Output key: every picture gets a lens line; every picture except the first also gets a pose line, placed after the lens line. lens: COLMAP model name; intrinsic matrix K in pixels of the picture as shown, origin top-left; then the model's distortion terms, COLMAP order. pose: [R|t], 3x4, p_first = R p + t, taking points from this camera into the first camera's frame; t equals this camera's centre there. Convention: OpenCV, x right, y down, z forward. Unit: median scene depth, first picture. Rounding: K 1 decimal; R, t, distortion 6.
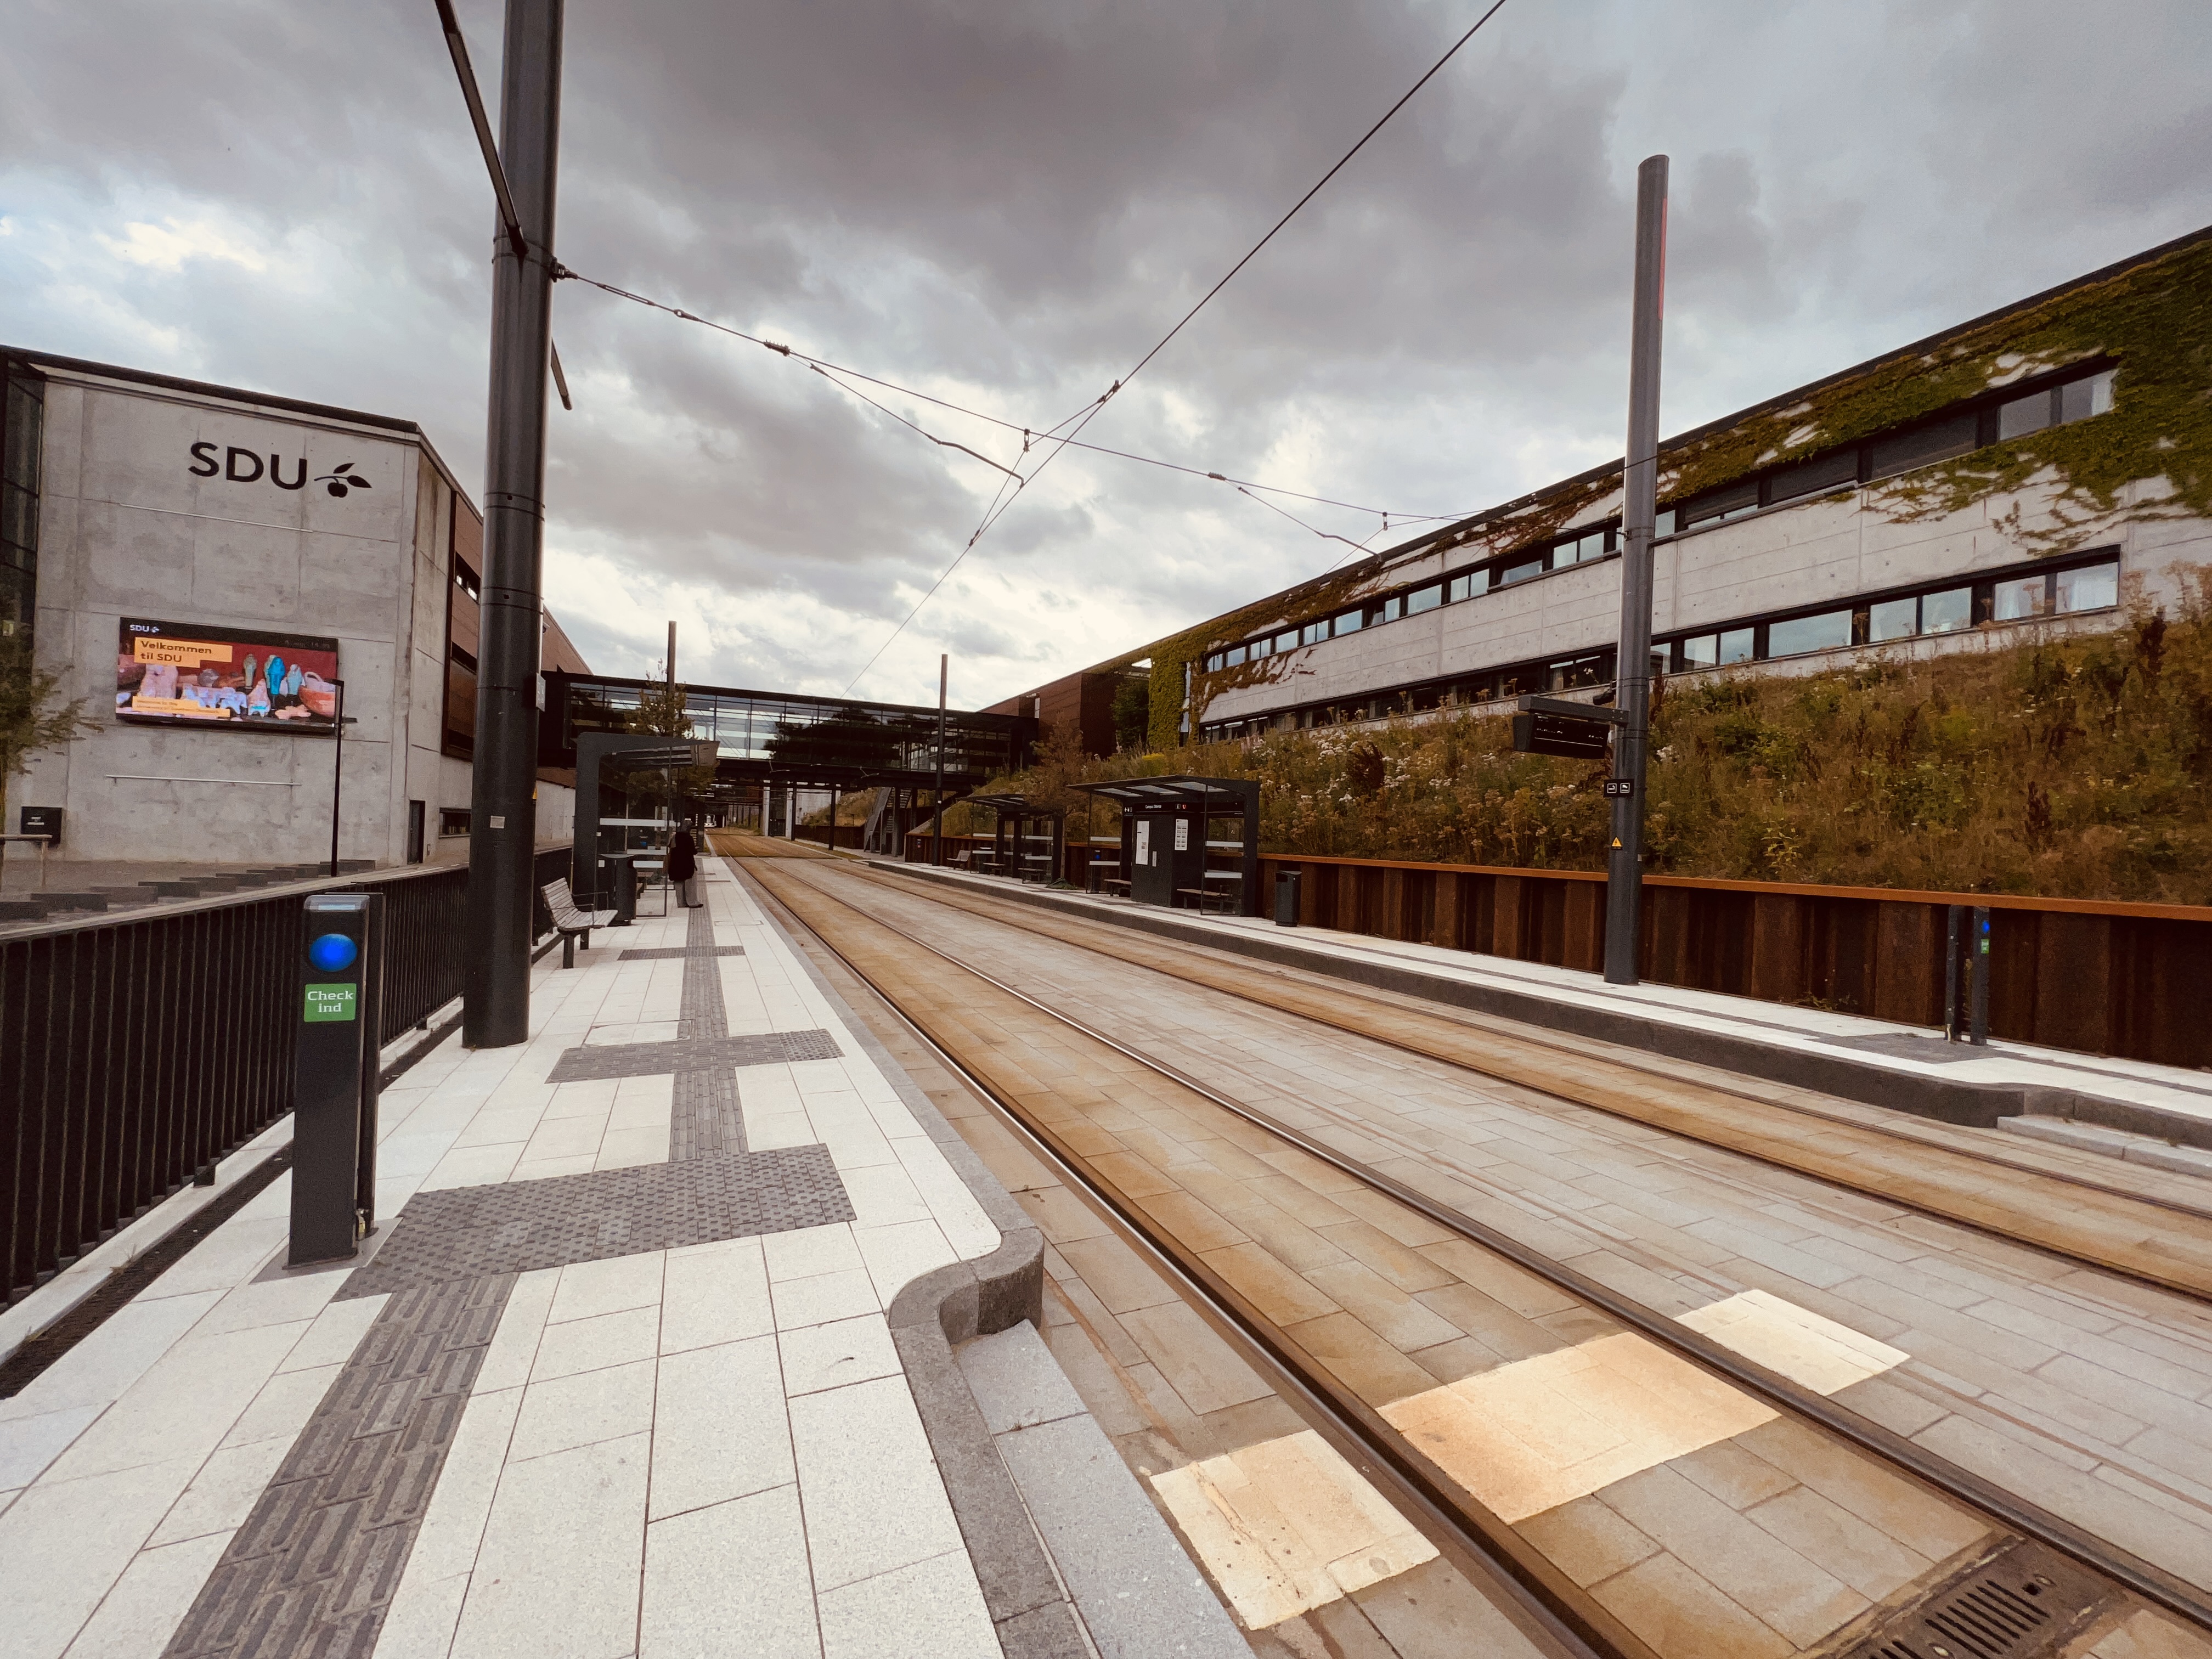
lens RADIAL K [[883.8, 0, 1104.2], [0, 883.8, 826.6], [0, 0, 1]] dist [-0.001059, 0.000644]
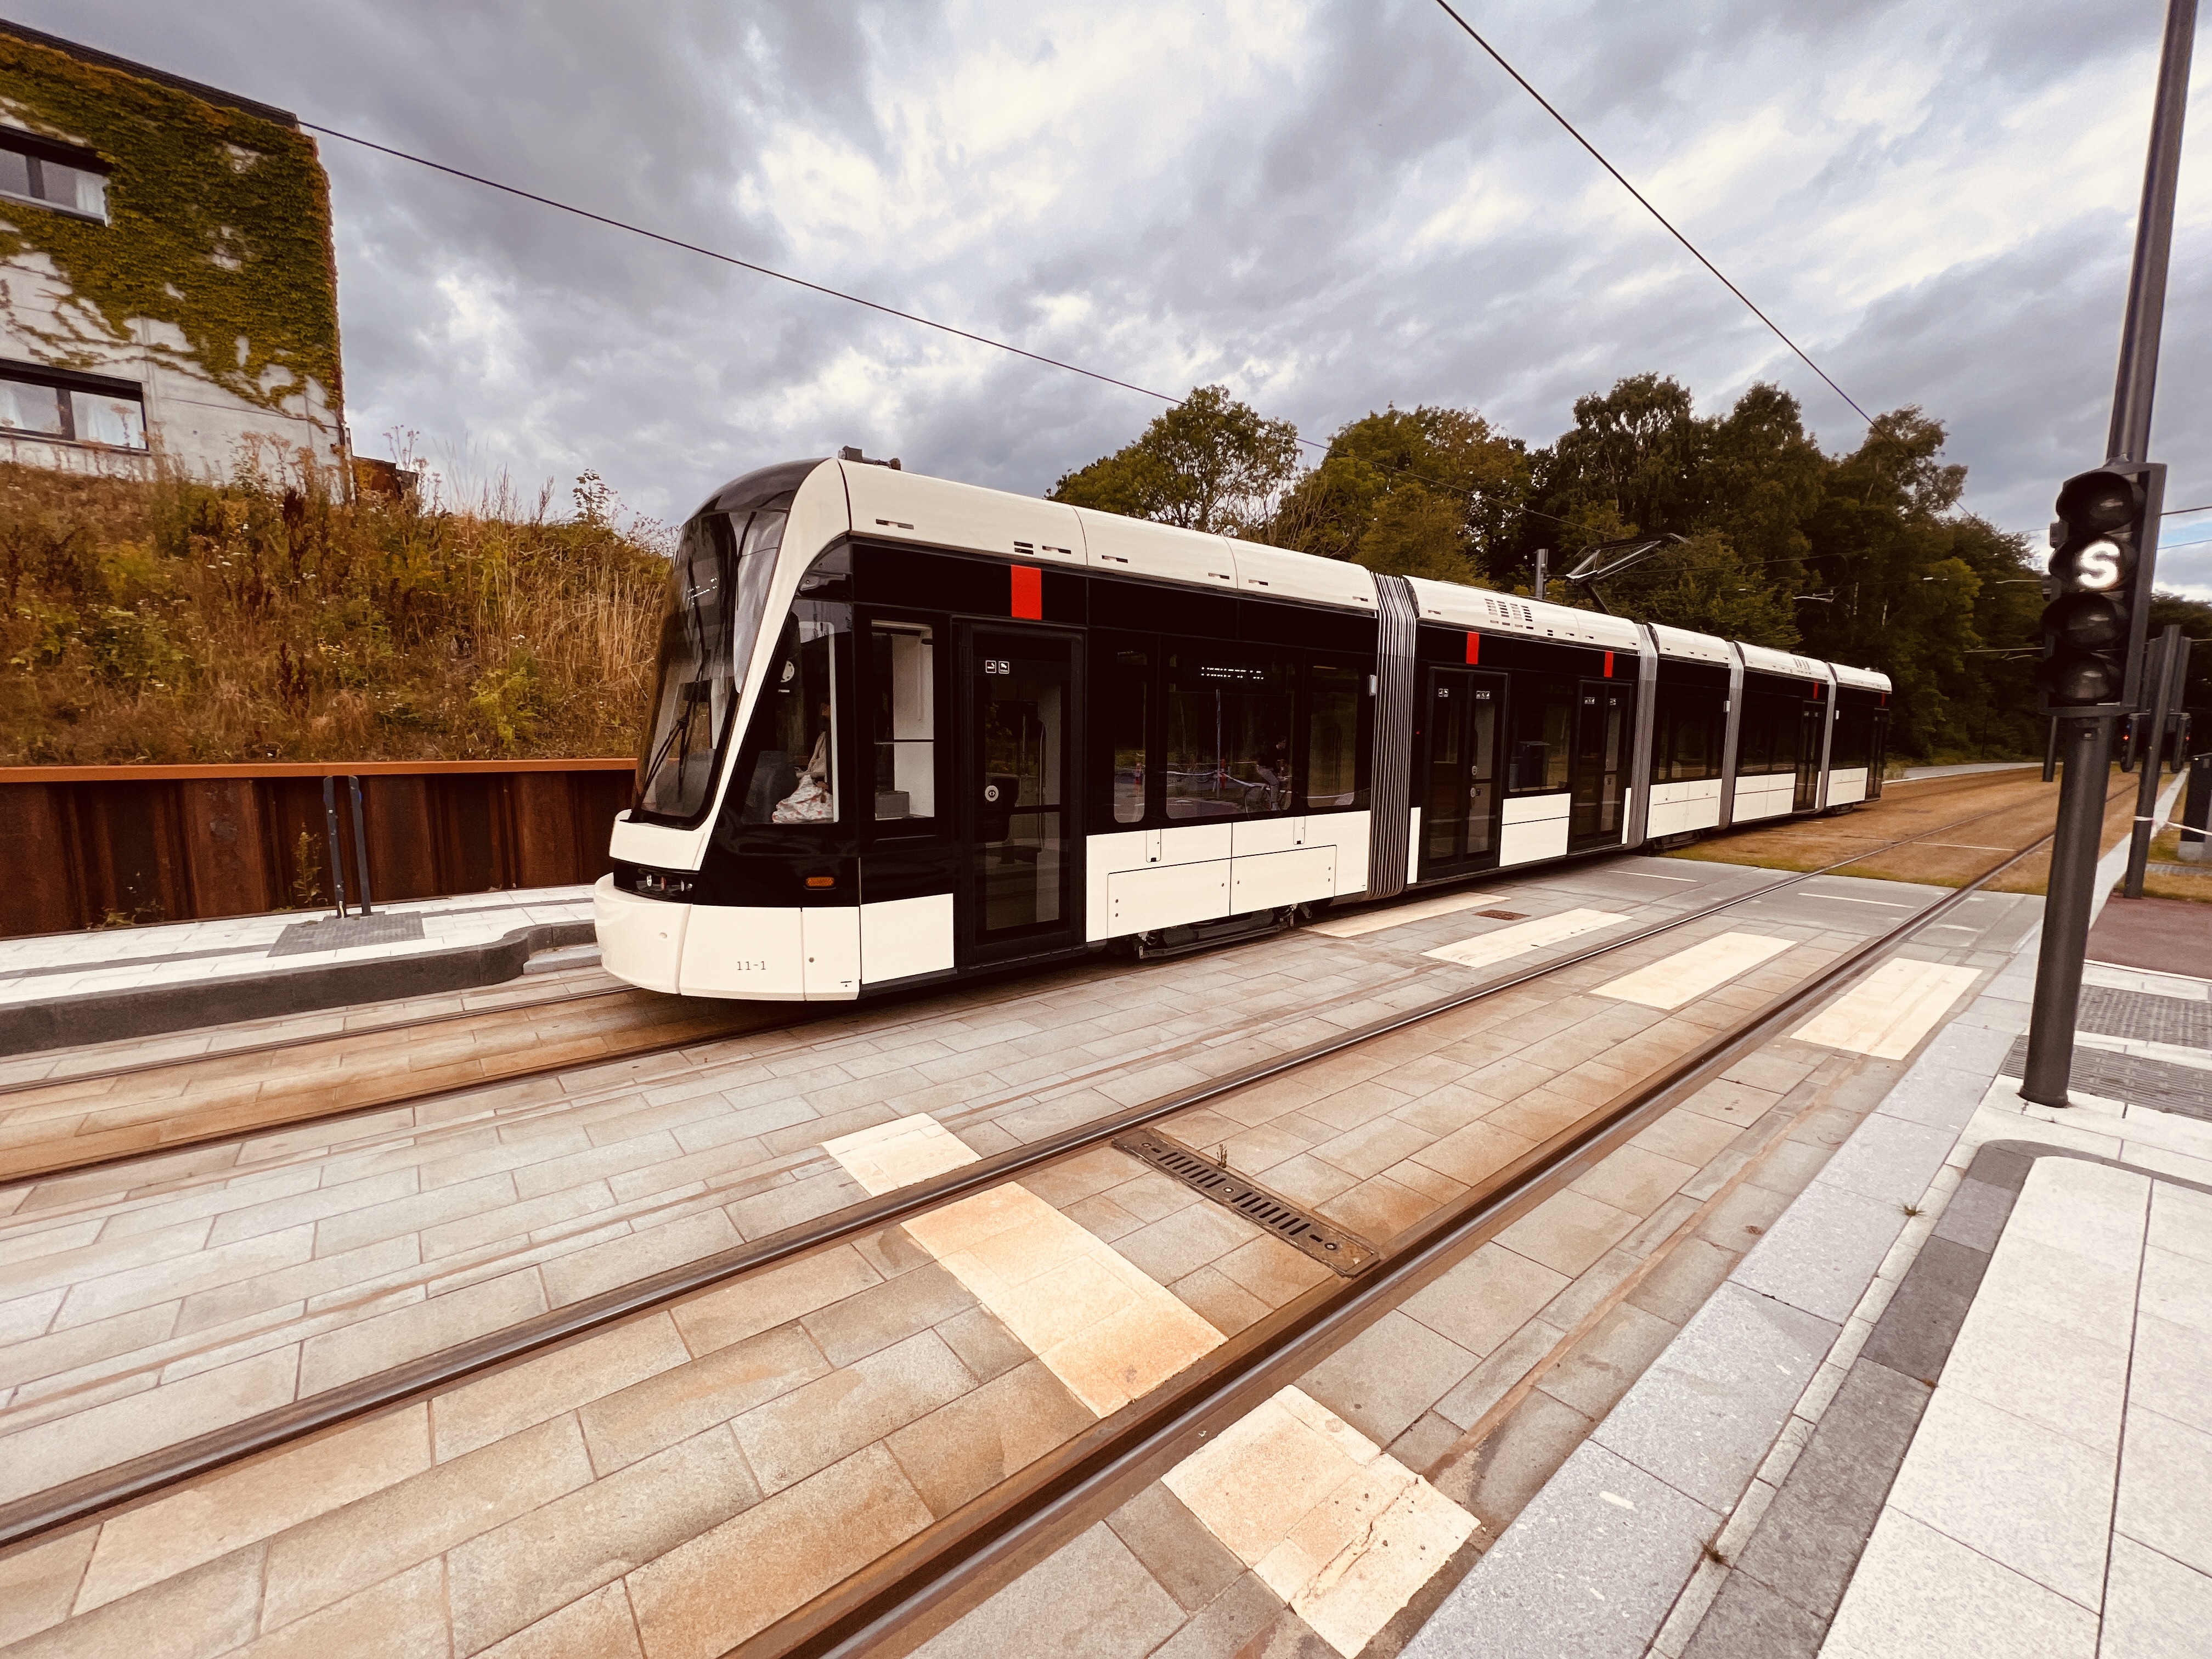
lens RADIAL K [[885.1, 0, 1106.0], [0, 885.1, 829.5], [0, 0, 1]] dist [0.000113, 0.000033]
pose [[-0.244592, -0.143831, 0.958899, -0.049260], [-0.024853, 0.989542, 0.142088, -0.003450], [-0.969307, 0.010922, -0.245609, 0.134683]]
